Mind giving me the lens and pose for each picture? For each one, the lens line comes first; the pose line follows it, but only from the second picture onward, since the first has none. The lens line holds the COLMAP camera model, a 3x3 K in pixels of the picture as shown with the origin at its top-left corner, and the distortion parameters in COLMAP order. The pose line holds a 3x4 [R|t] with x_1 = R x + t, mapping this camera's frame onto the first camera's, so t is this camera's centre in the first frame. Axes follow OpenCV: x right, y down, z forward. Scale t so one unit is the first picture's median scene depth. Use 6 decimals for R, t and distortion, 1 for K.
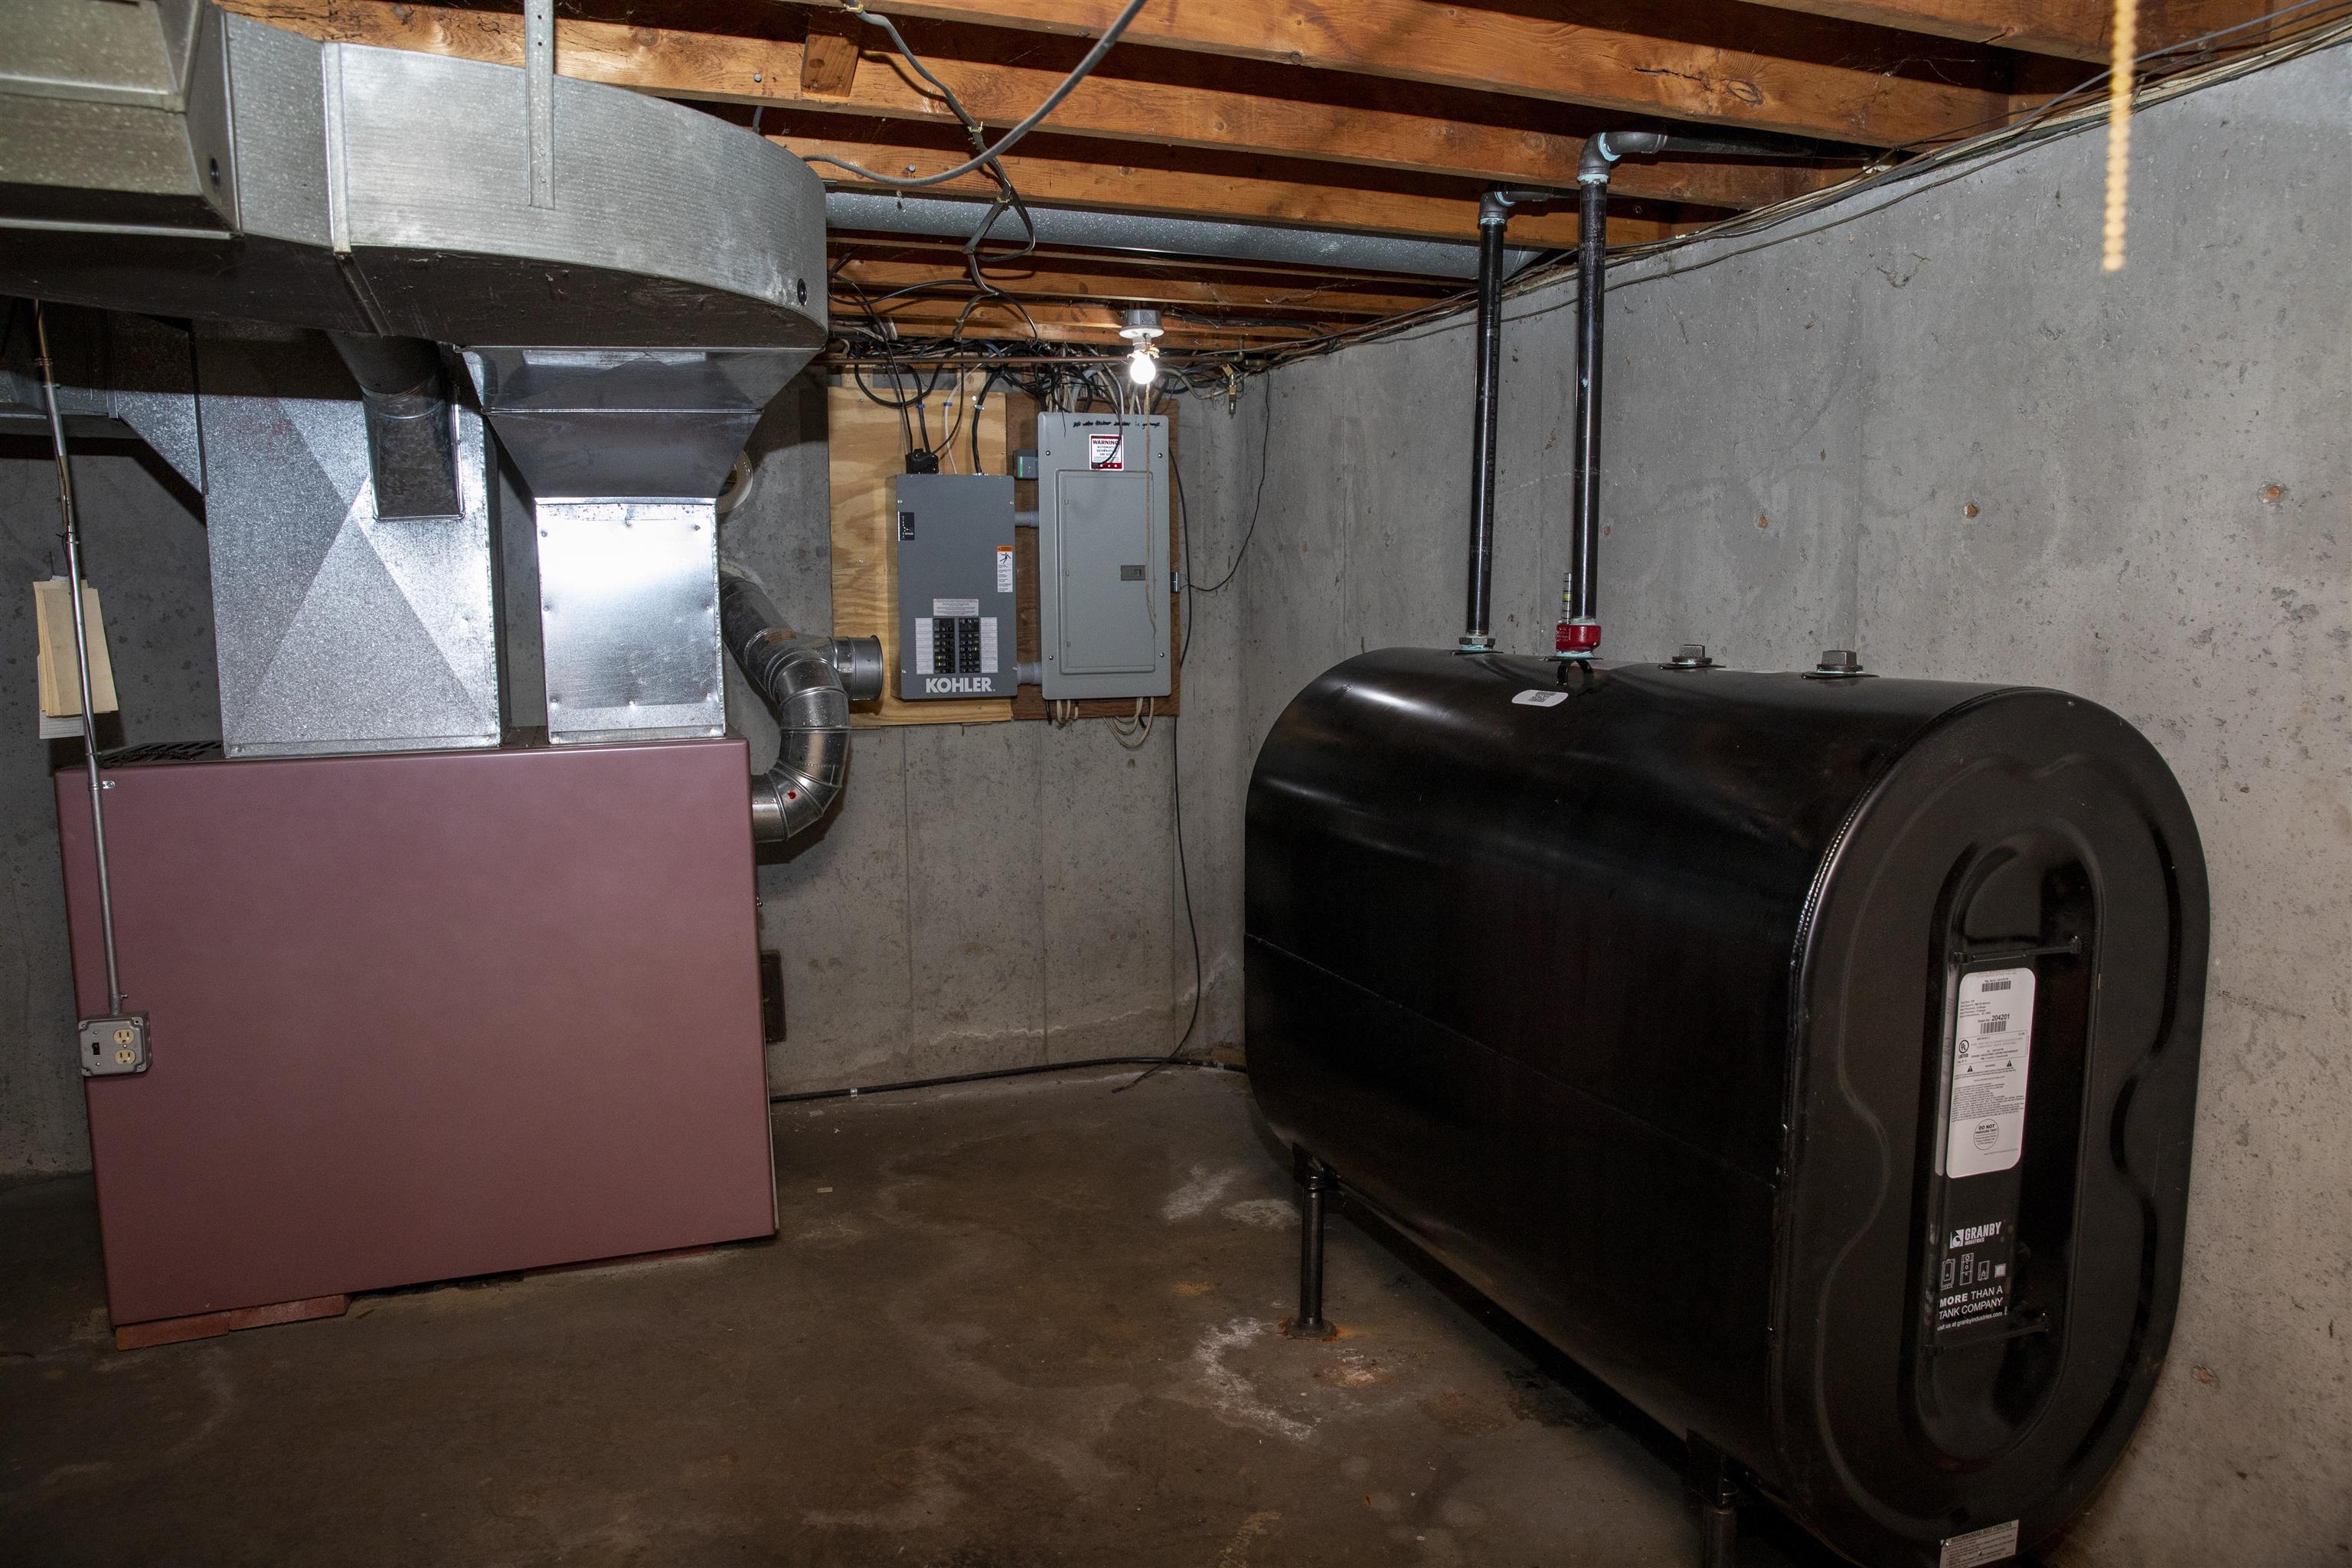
lens RADIAL K [[1619.7, 0, 1176.0], [0, 1619.7, 784.0], [0, 0, 1]] dist [-0.113363, 0.081072]
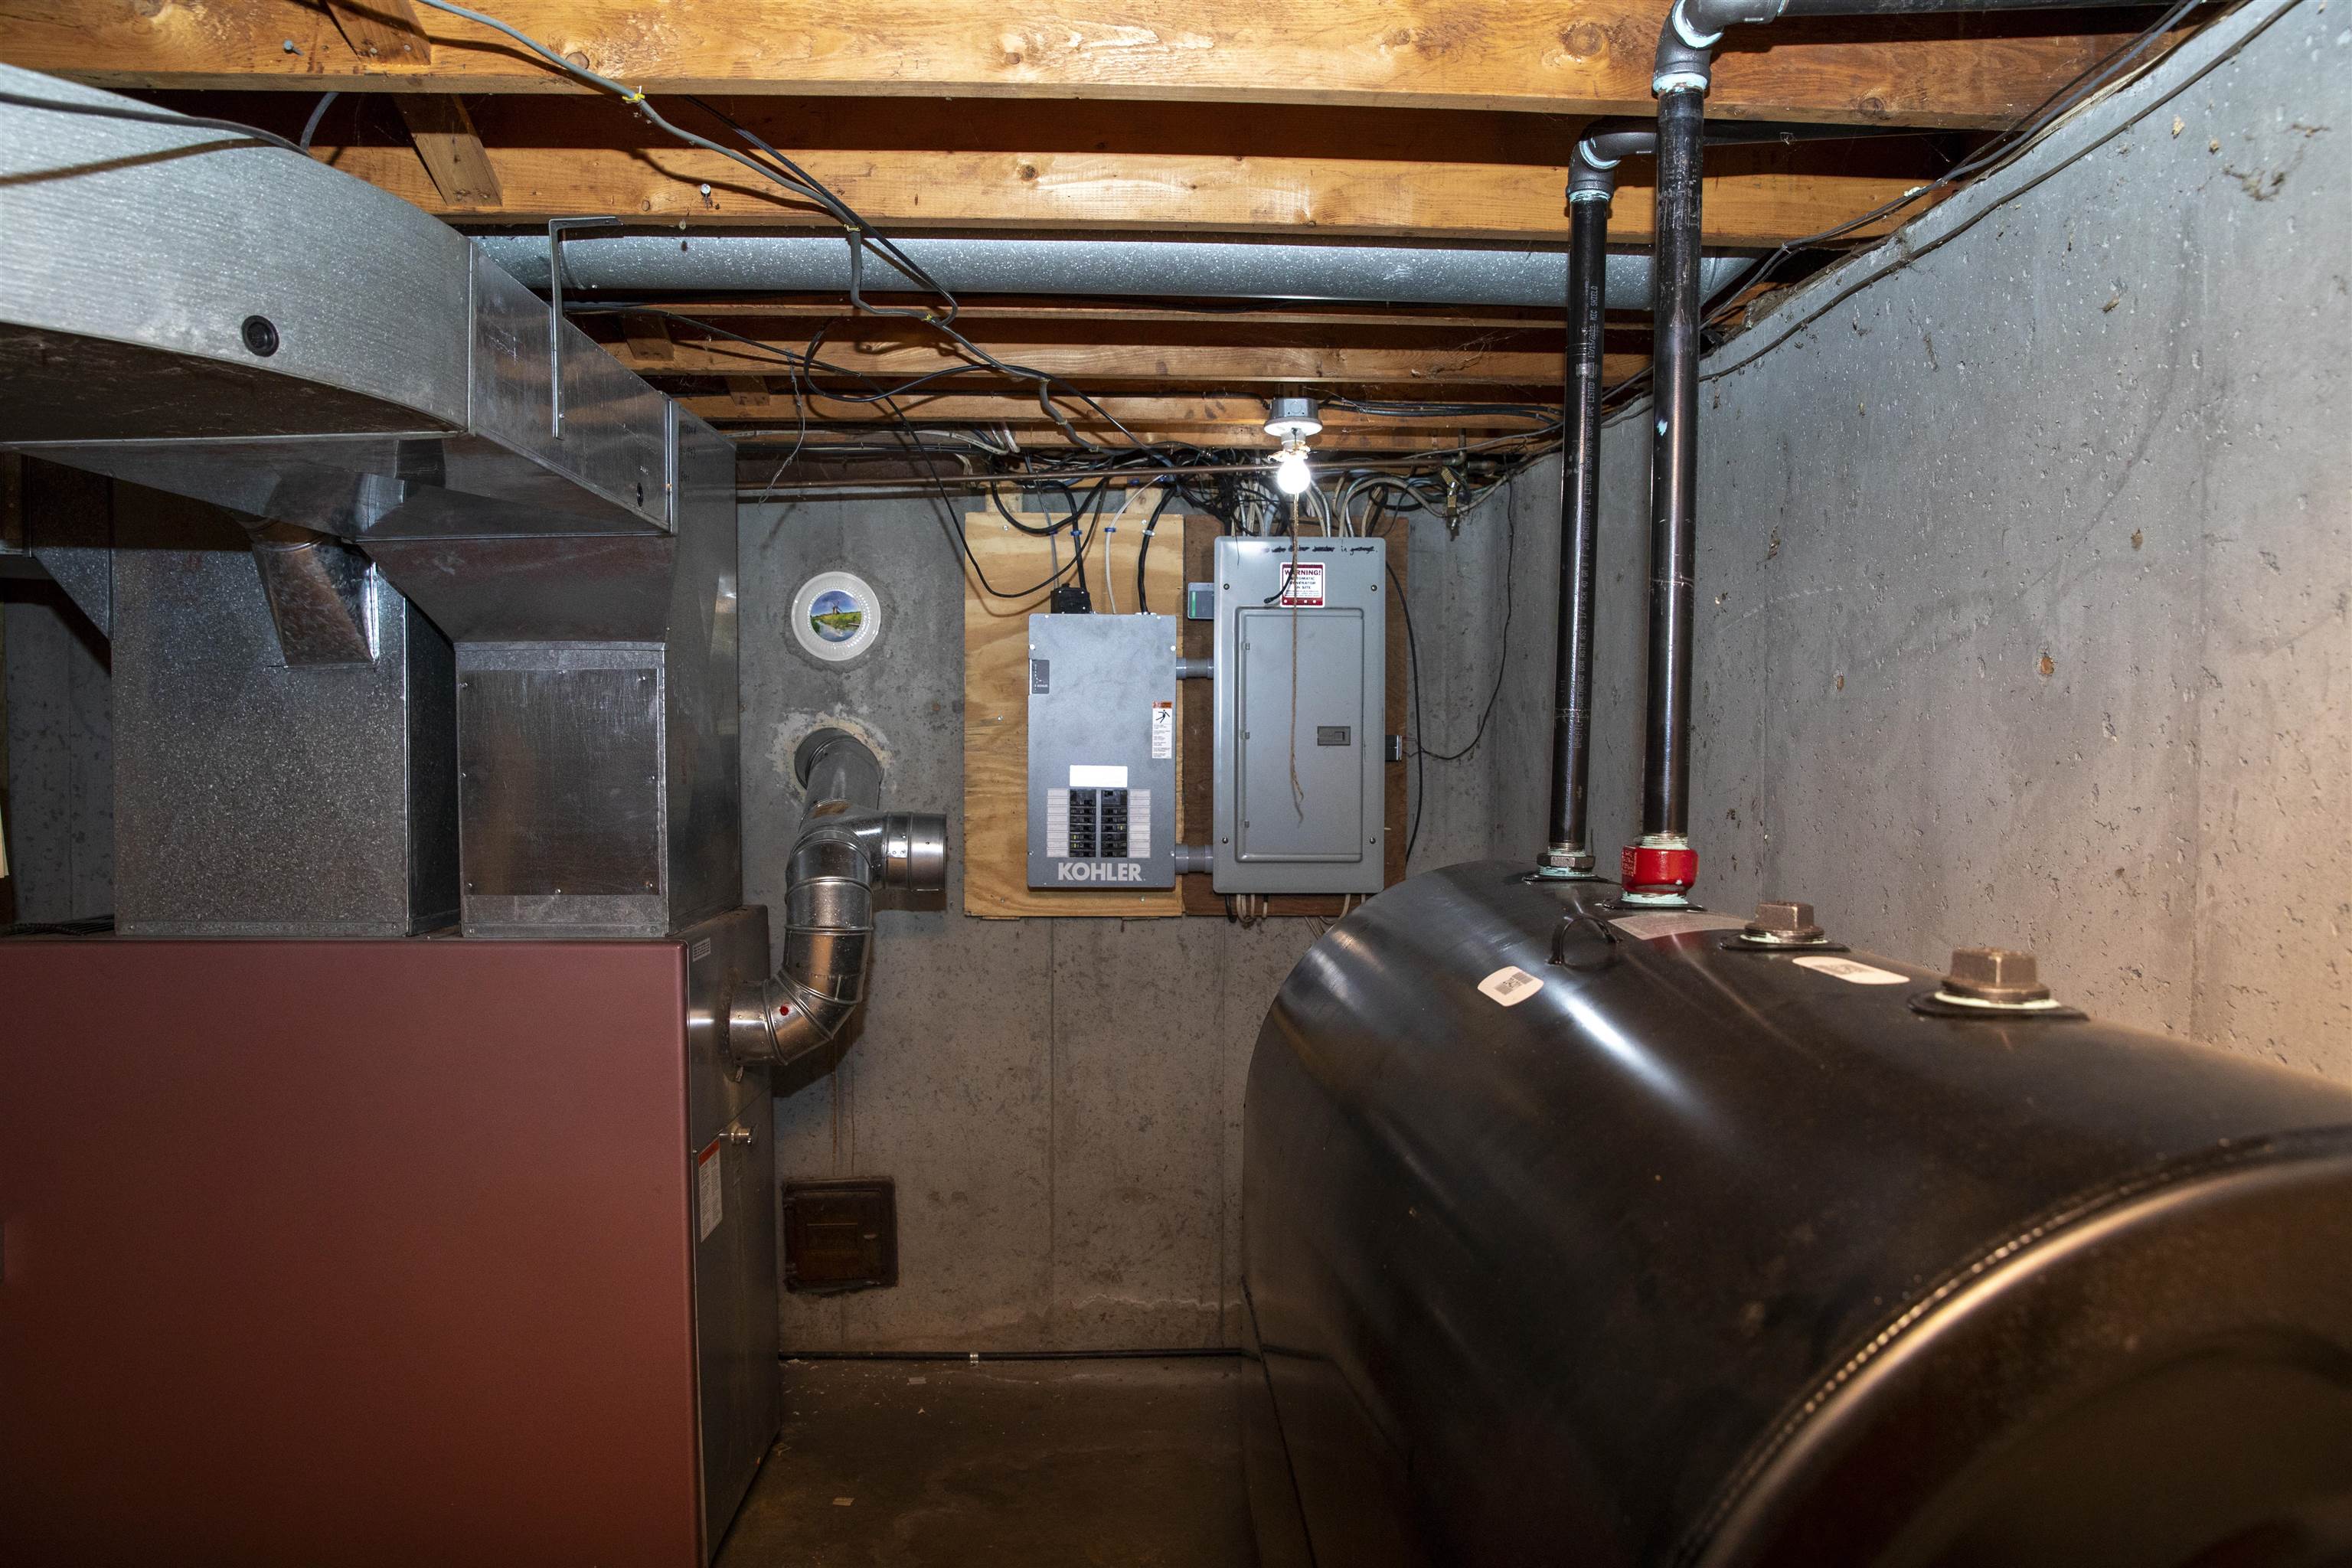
lens RADIAL K [[1619.7, 0, 1176.0], [0, 1619.7, 784.0], [0, 0, 1]] dist [-0.113363, 0.081072]
pose [[0.944780, 0.019866, -0.327102, 0.167173], [-0.049706, 0.995299, -0.083120, -0.039849], [0.323913, 0.094789, 0.941326, 0.246864]]
